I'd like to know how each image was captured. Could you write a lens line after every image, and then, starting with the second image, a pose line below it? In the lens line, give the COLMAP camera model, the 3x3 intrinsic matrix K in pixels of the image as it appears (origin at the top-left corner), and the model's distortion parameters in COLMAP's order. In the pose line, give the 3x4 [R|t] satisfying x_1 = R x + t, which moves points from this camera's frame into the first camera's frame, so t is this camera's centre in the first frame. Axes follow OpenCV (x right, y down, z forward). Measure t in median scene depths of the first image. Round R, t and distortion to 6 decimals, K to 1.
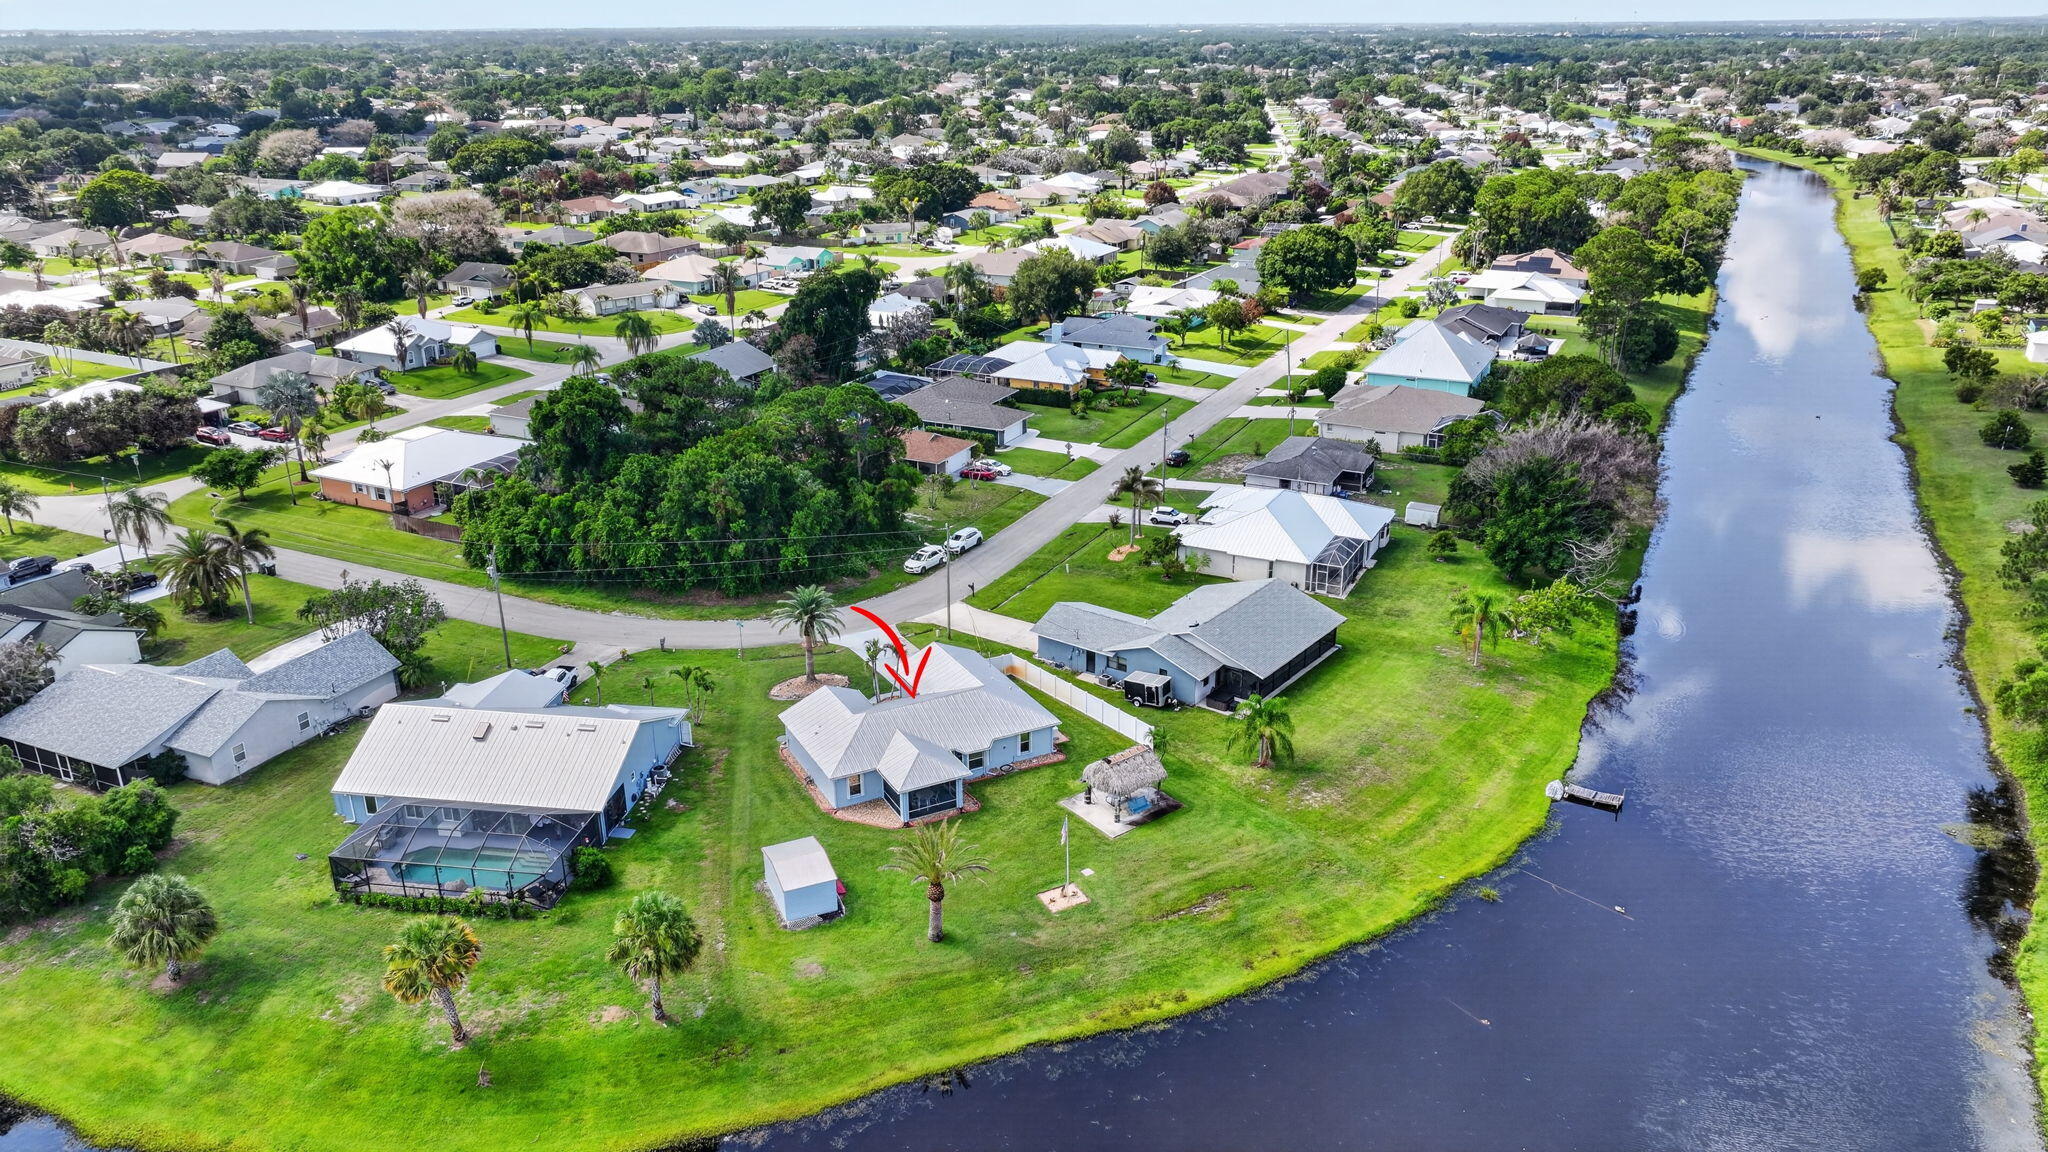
lens RADIAL K [[1439.3, 0, 1029.3], [0, 1439.3, 573.6], [0, 0, 1]] dist [0.001127, 0.003208]
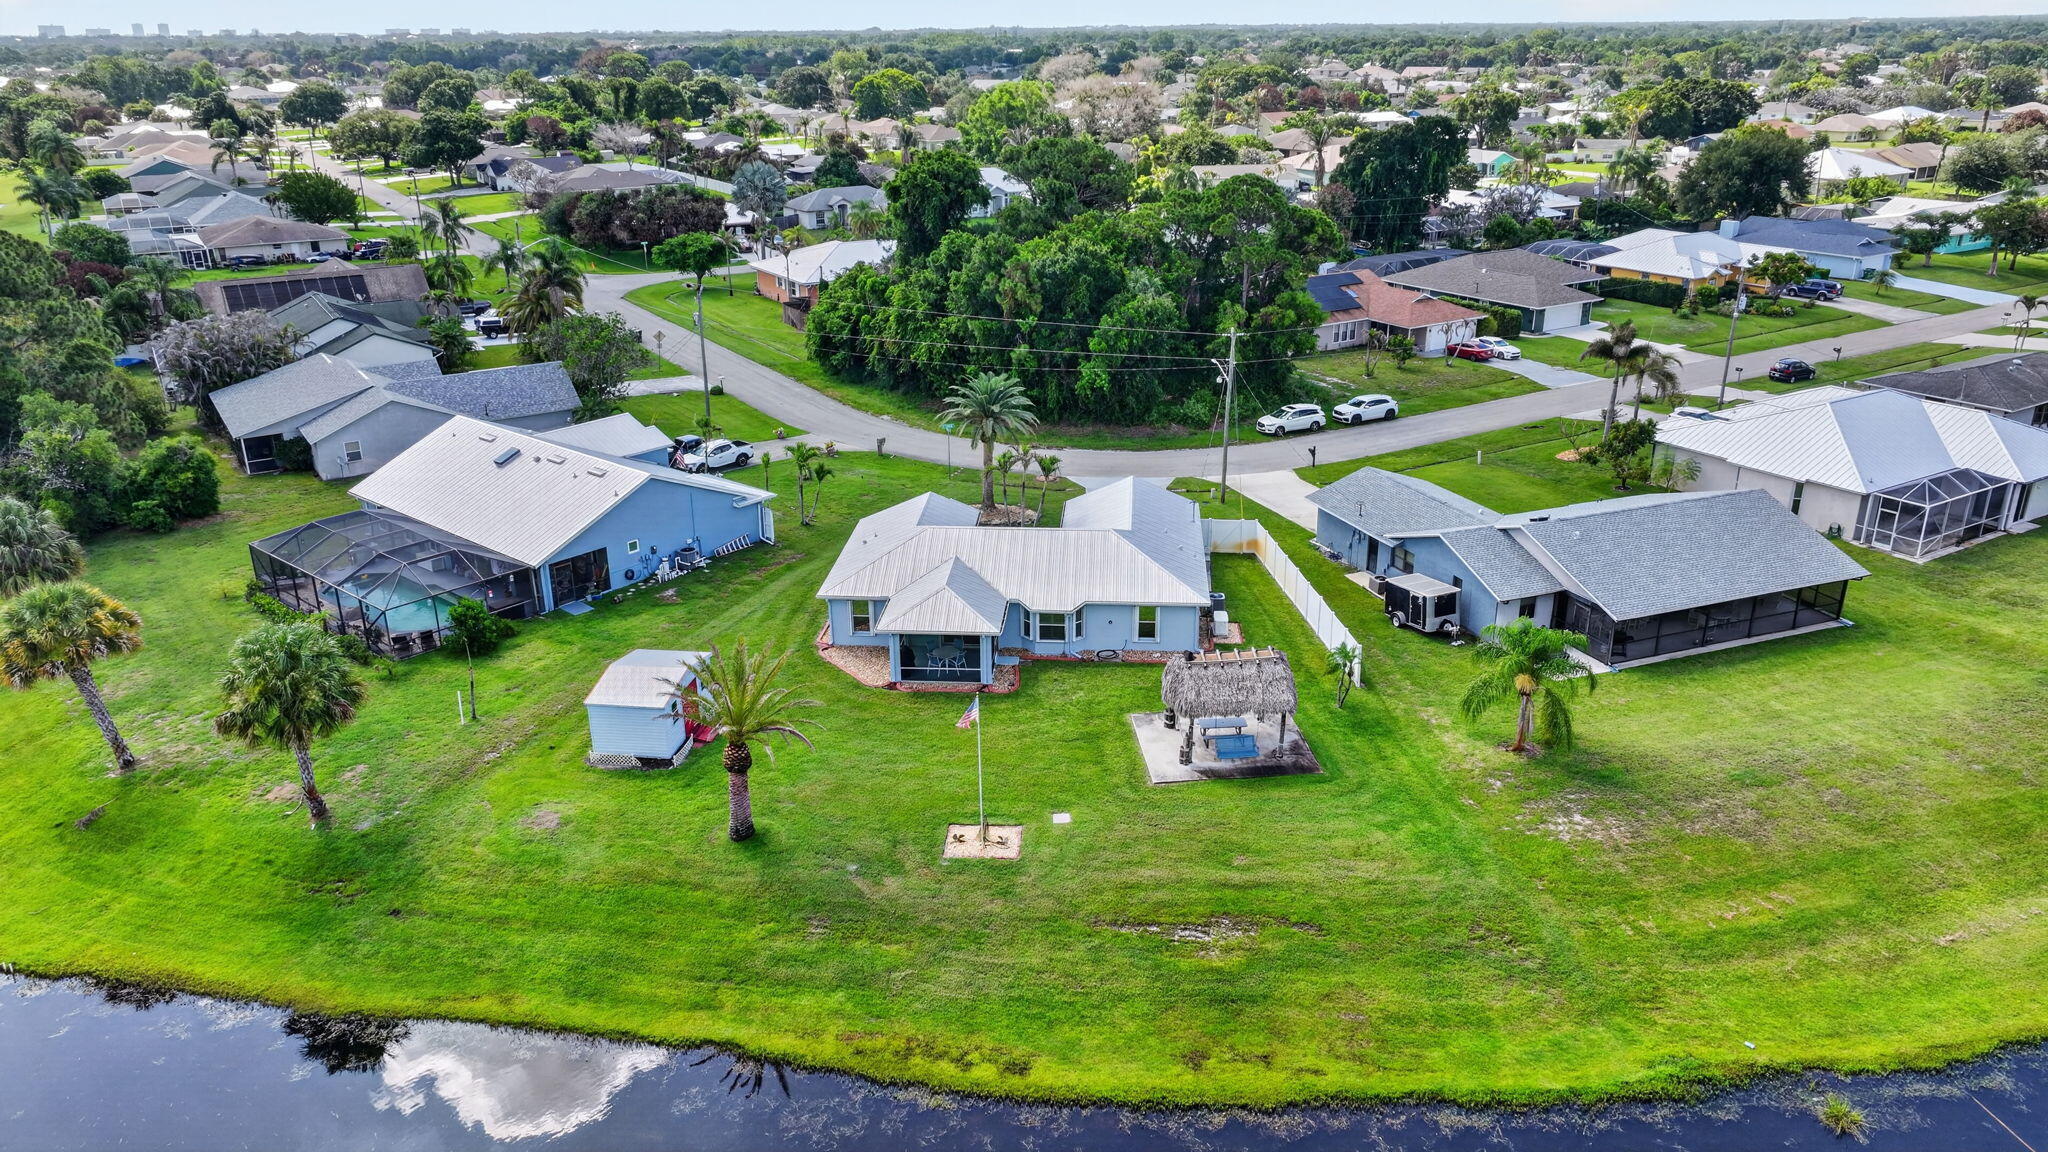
lens RADIAL K [[1439.3, 0, 1029.3], [0, 1439.3, 573.6], [0, 0, 1]] dist [0.001127, 0.003208]
pose [[0.847108, 0.186552, -0.497600, 0.242677], [-0.185962, 0.981218, 0.051283, 0.068359], [0.497821, 0.049092, 0.865889, 0.398042]]
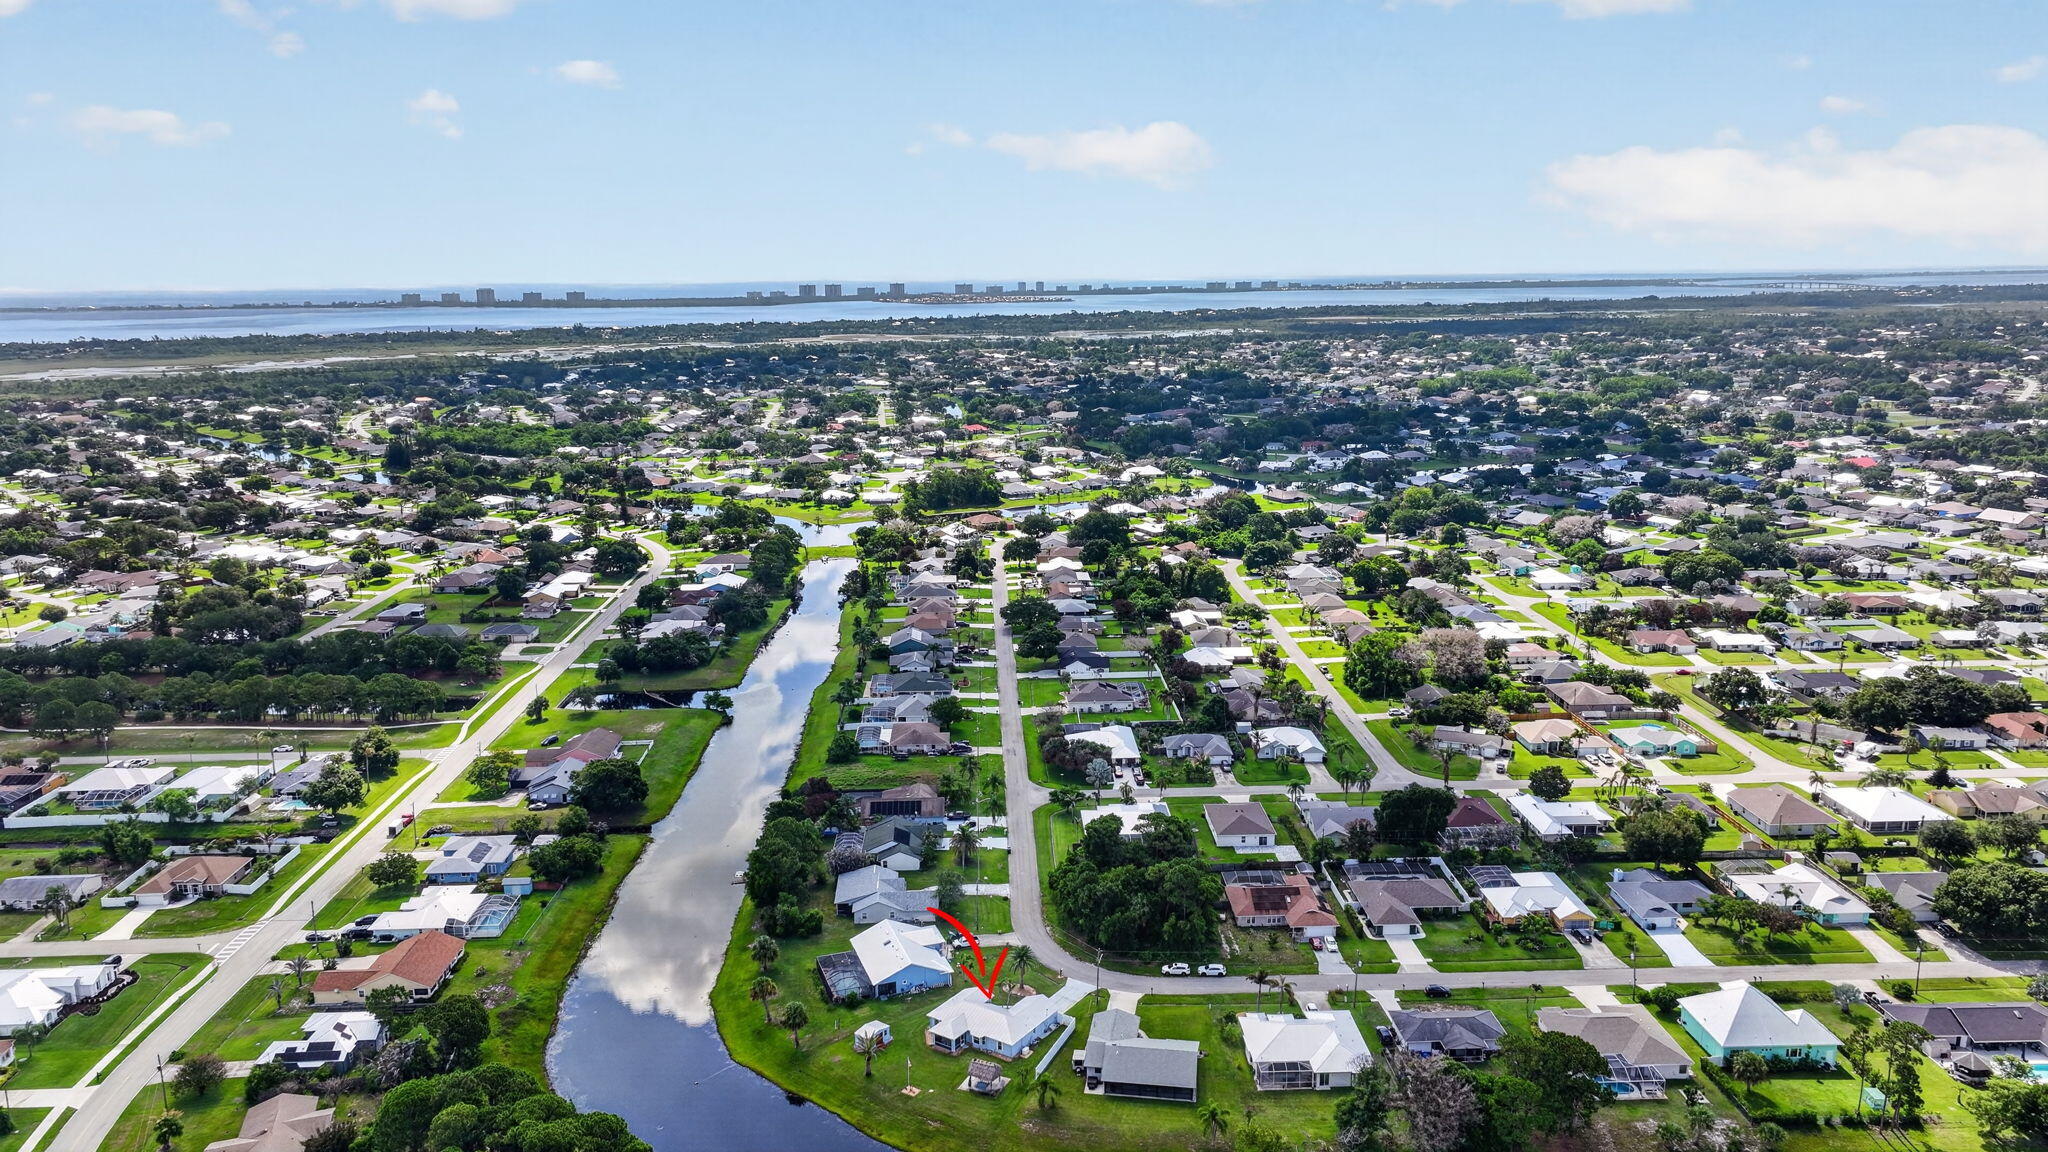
lens RADIAL K [[1439.3, 0, 1029.3], [0, 1439.3, 573.6], [0, 0, 1]] dist [0.001127, 0.003208]
pose [[0.467370, 0.182983, -0.864918, 1.723572], [-0.307338, 0.950952, 0.035111, -0.640412], [0.828920, 0.249412, 0.500684, -0.272195]]
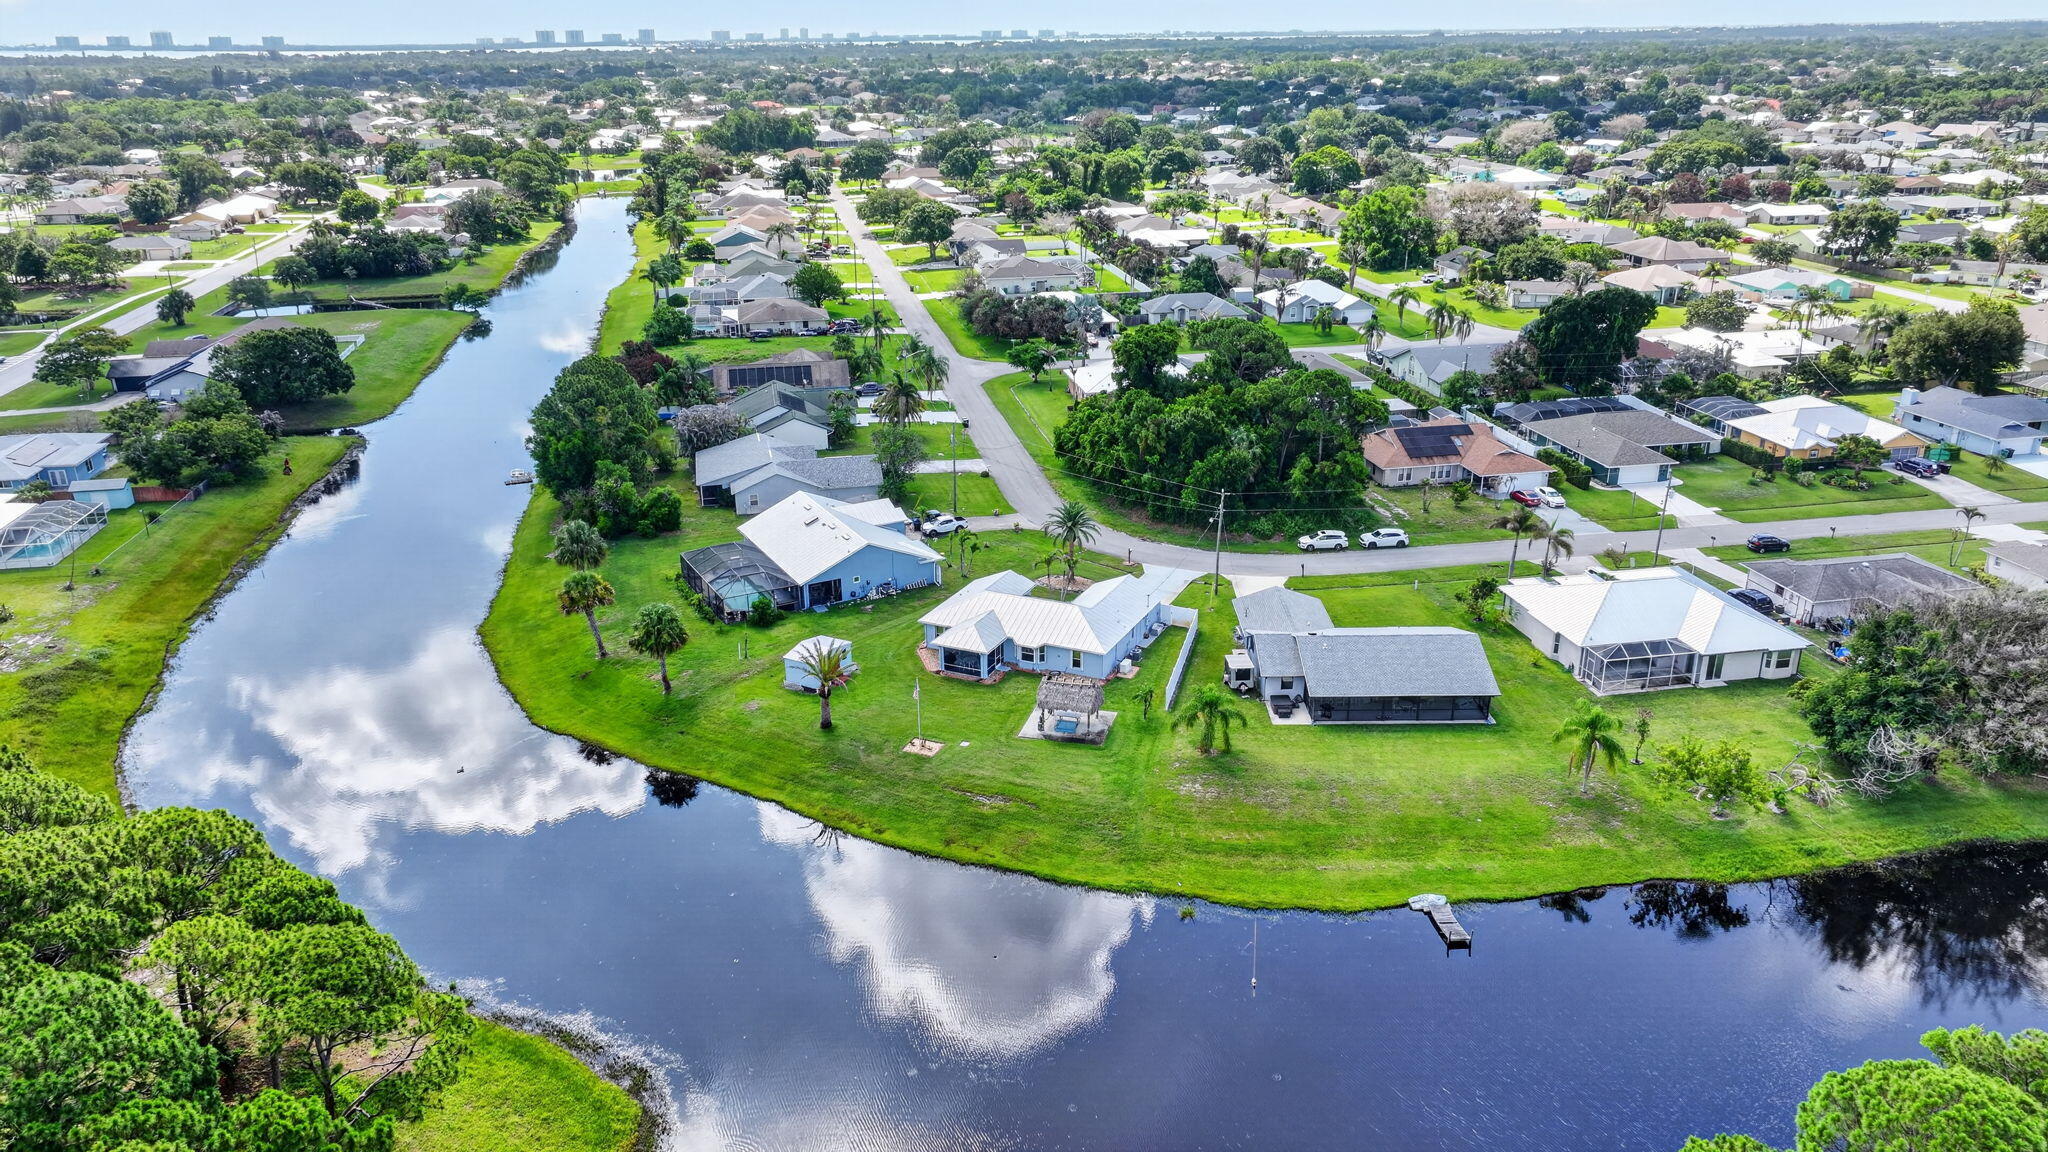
lens RADIAL K [[1439.3, 0, 1029.3], [0, 1439.3, 573.6], [0, 0, 1]] dist [0.001127, 0.003208]
pose [[0.599200, 0.282511, -0.749098, 0.767791], [-0.279380, 0.950637, 0.135043, -0.088700], [0.750271, 0.128366, 0.648549, 0.190342]]
